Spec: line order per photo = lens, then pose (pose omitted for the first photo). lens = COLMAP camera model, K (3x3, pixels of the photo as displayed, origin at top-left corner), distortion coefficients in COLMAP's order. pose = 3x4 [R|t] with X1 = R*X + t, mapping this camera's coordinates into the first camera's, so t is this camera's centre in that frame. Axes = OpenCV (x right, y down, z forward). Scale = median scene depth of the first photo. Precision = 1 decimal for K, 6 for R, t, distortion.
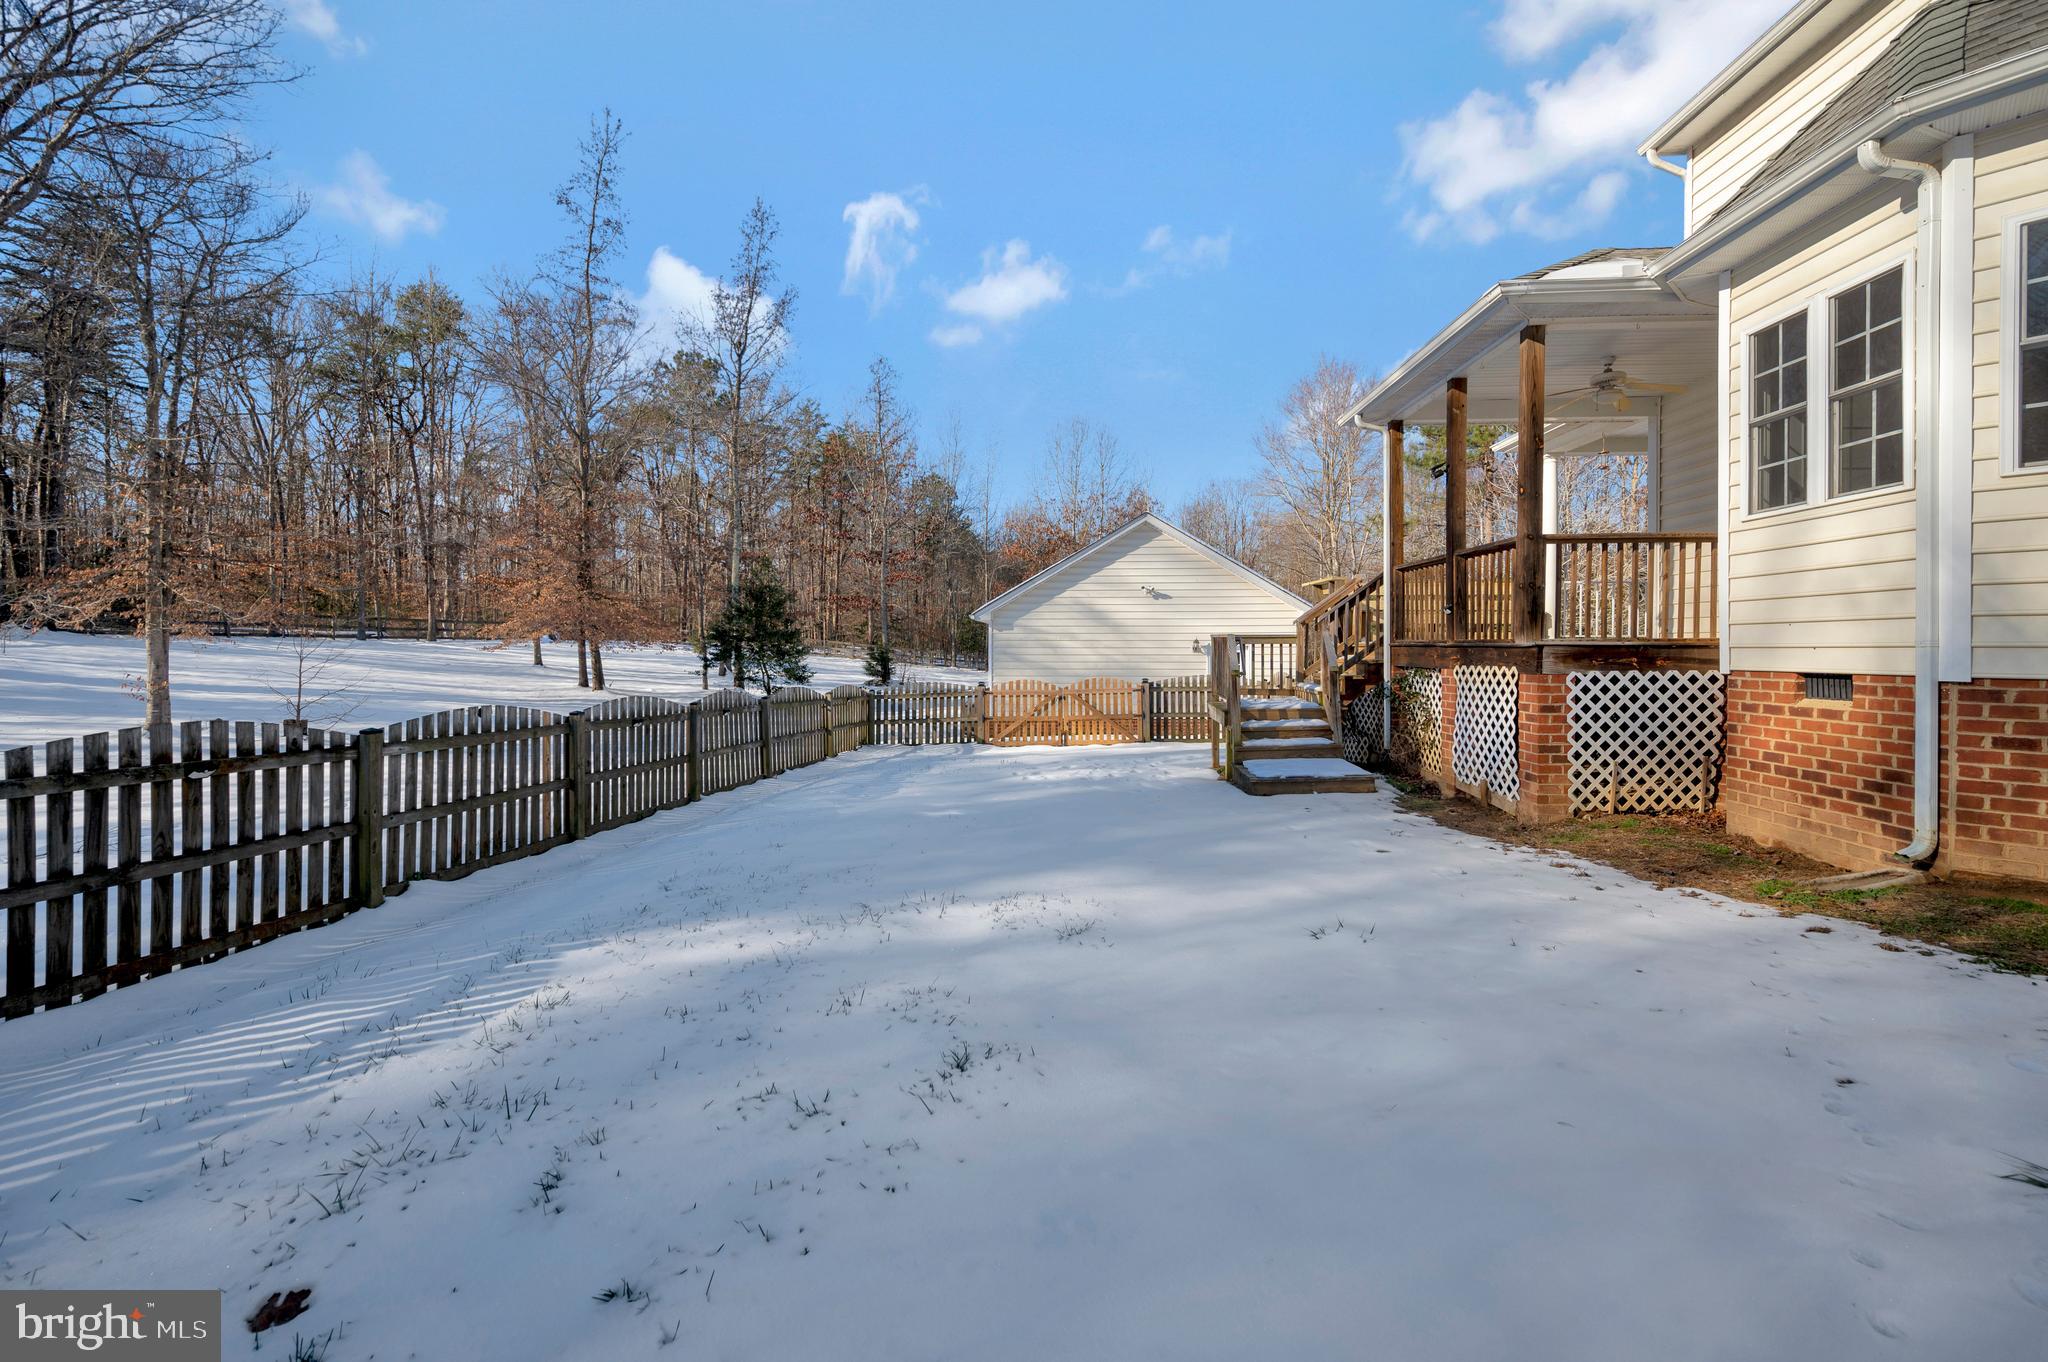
lens RADIAL K [[829.3, 0, 1021.4], [0, 829.3, 663.1], [0, 0, 1]] dist [-0.001052, 0.000326]
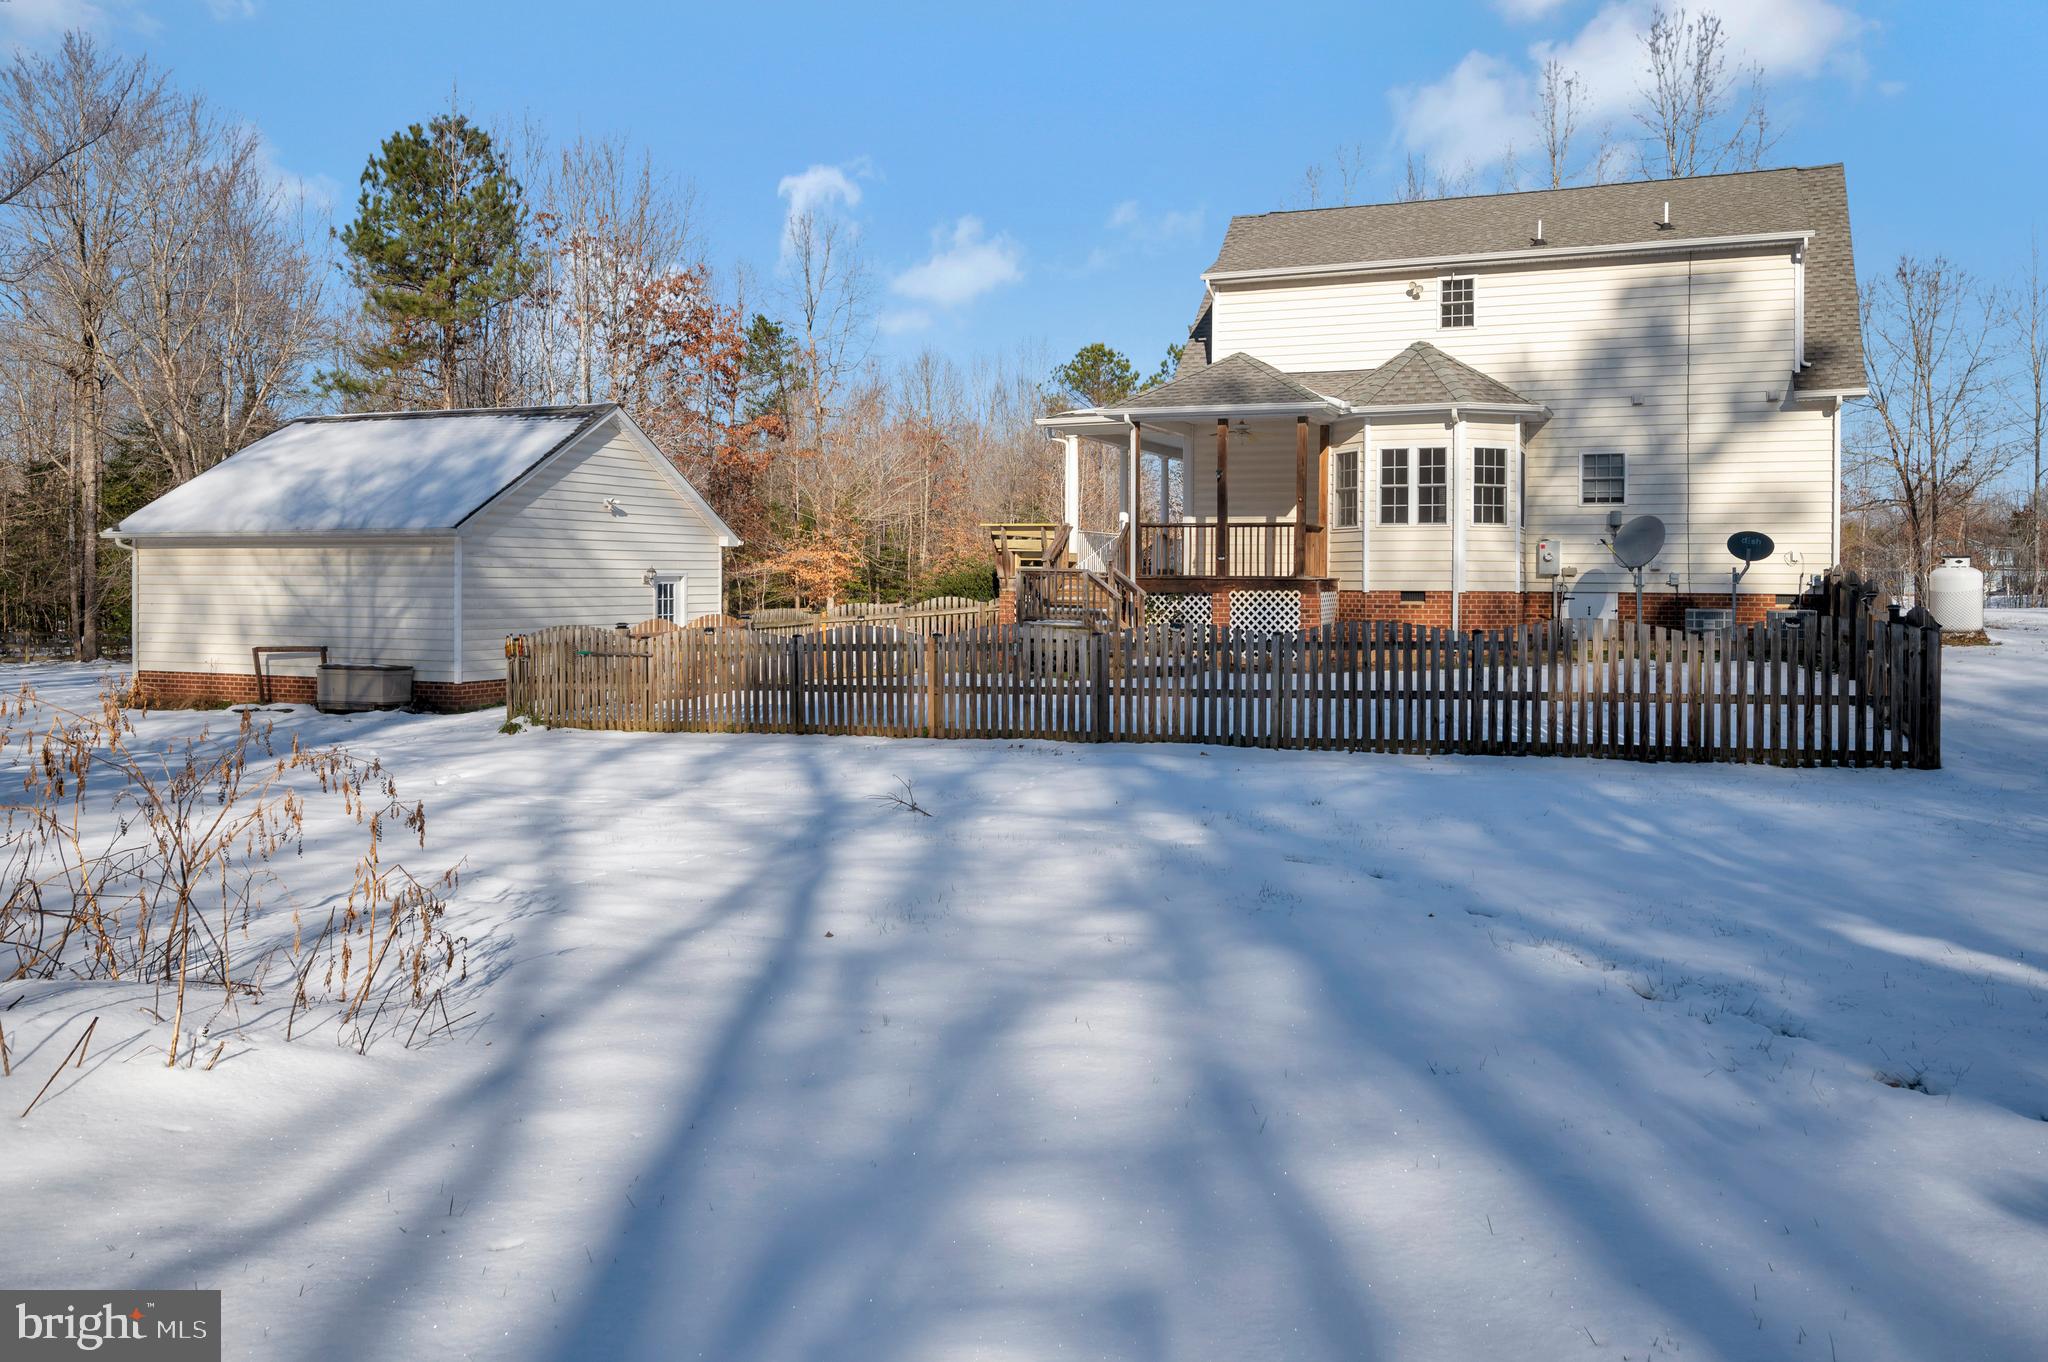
lens RADIAL K [[1533.6, 0, 1030.9], [0, 1533.6, 599.7], [0, 0, 1]] dist [-0.007788, -0.003512]
pose [[0.356113, -0.014323, 0.934333, -3.997422], [0.015321, 0.999838, 0.009488, -0.024170], [-0.934317, 0.010936, 0.356275, 0.416516]]
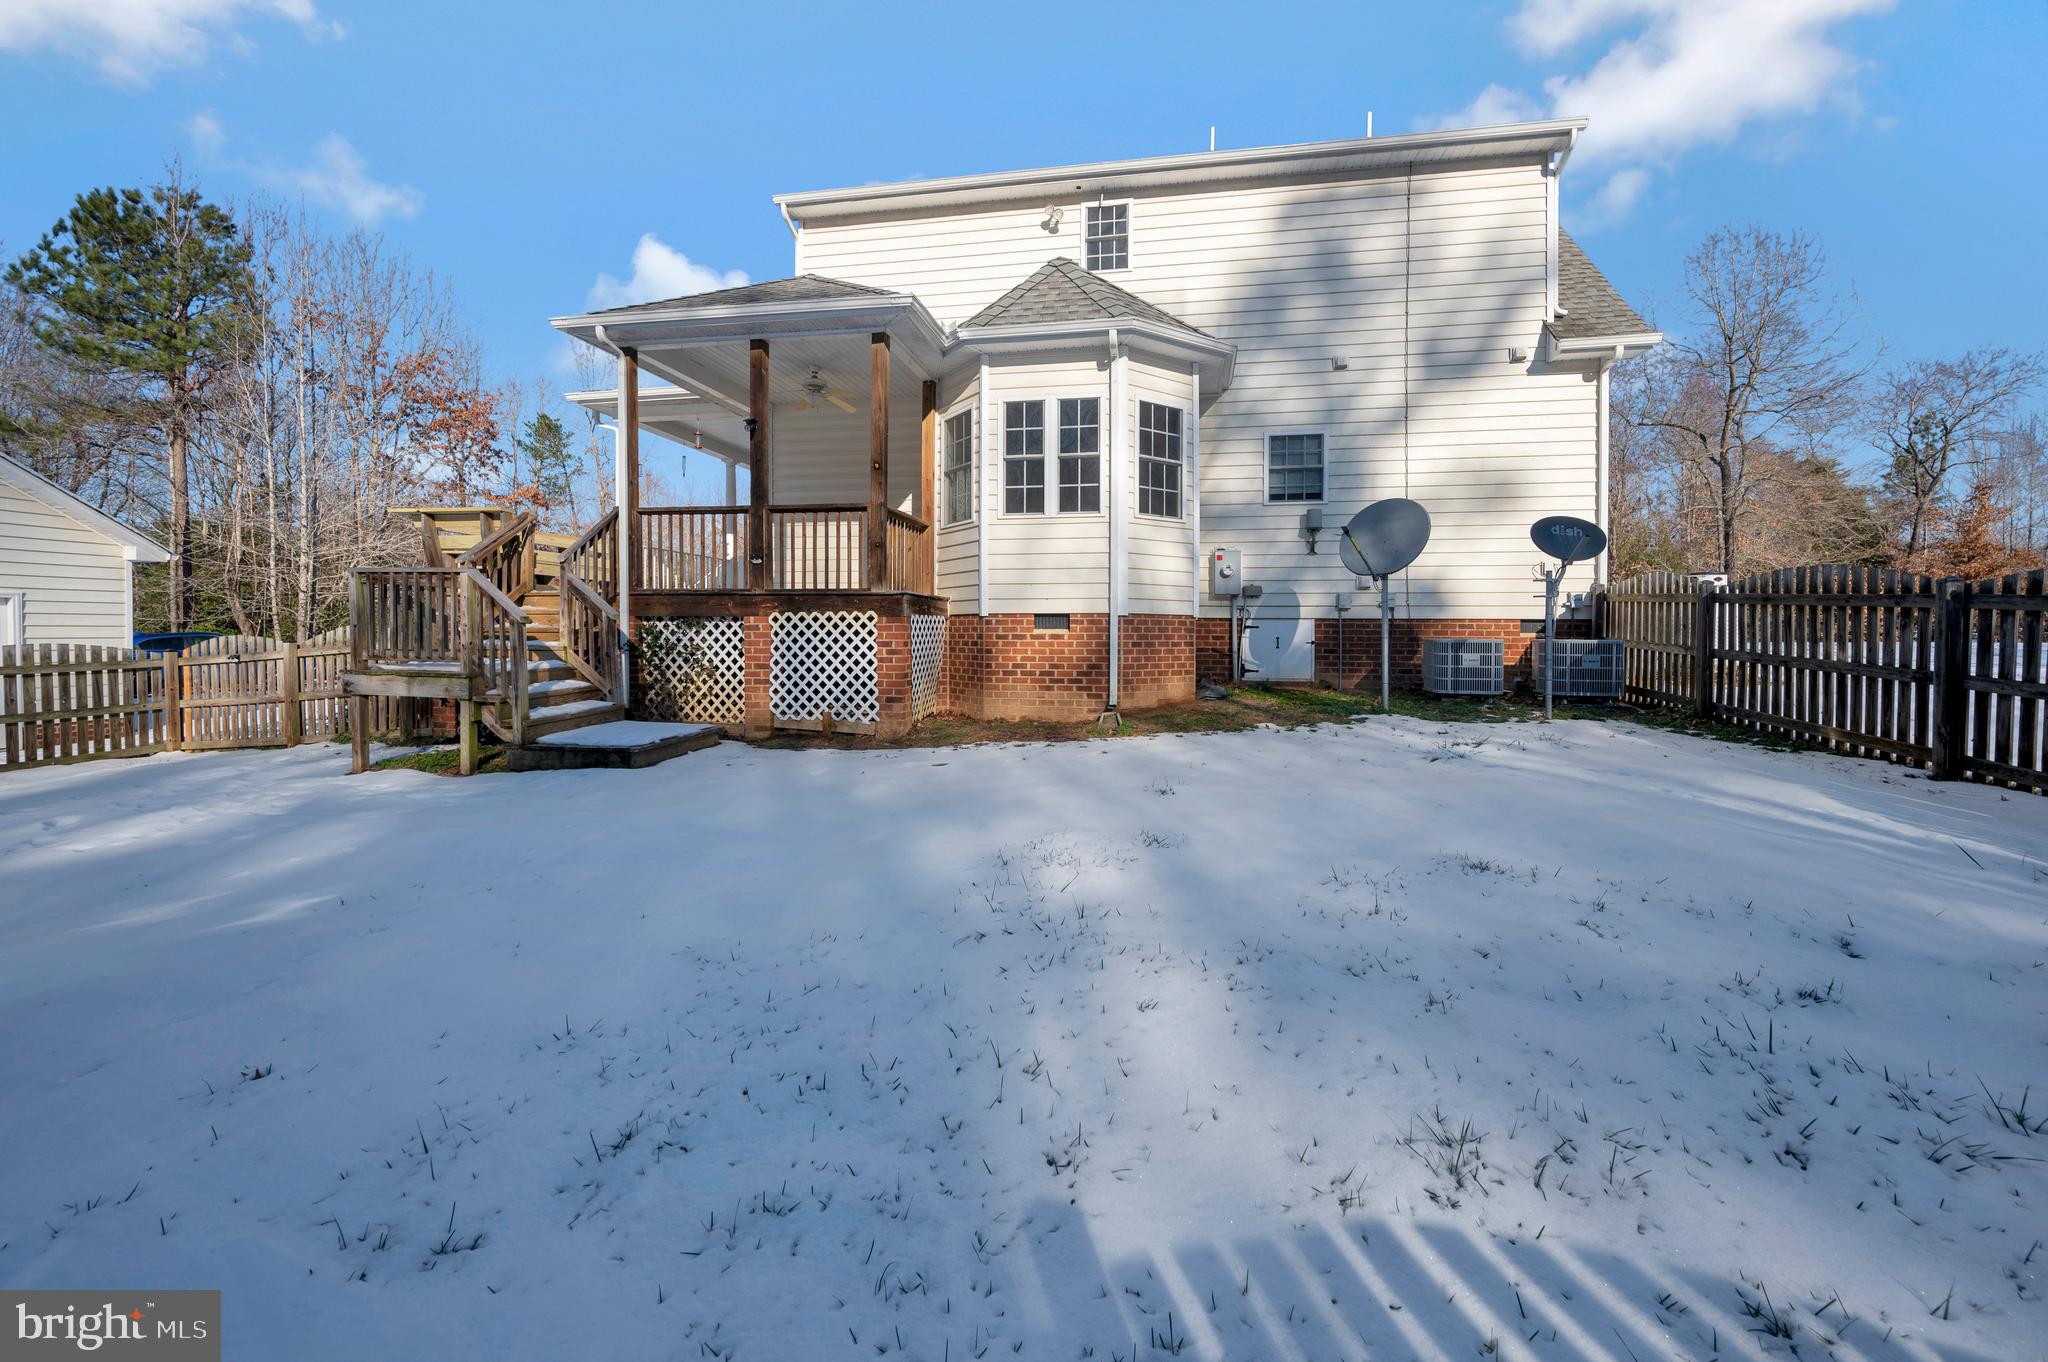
lens RADIAL K [[829.3, 0, 1038.2], [0, 829.3, 635.7], [0, 0, 1]] dist [-0.001052, 0.000326]
pose [[0.131266, -0.006310, 0.991327, -0.771631], [0.014956, 0.999879, 0.004385, 0.051519], [-0.991234, 0.014251, 0.131345, 0.813120]]
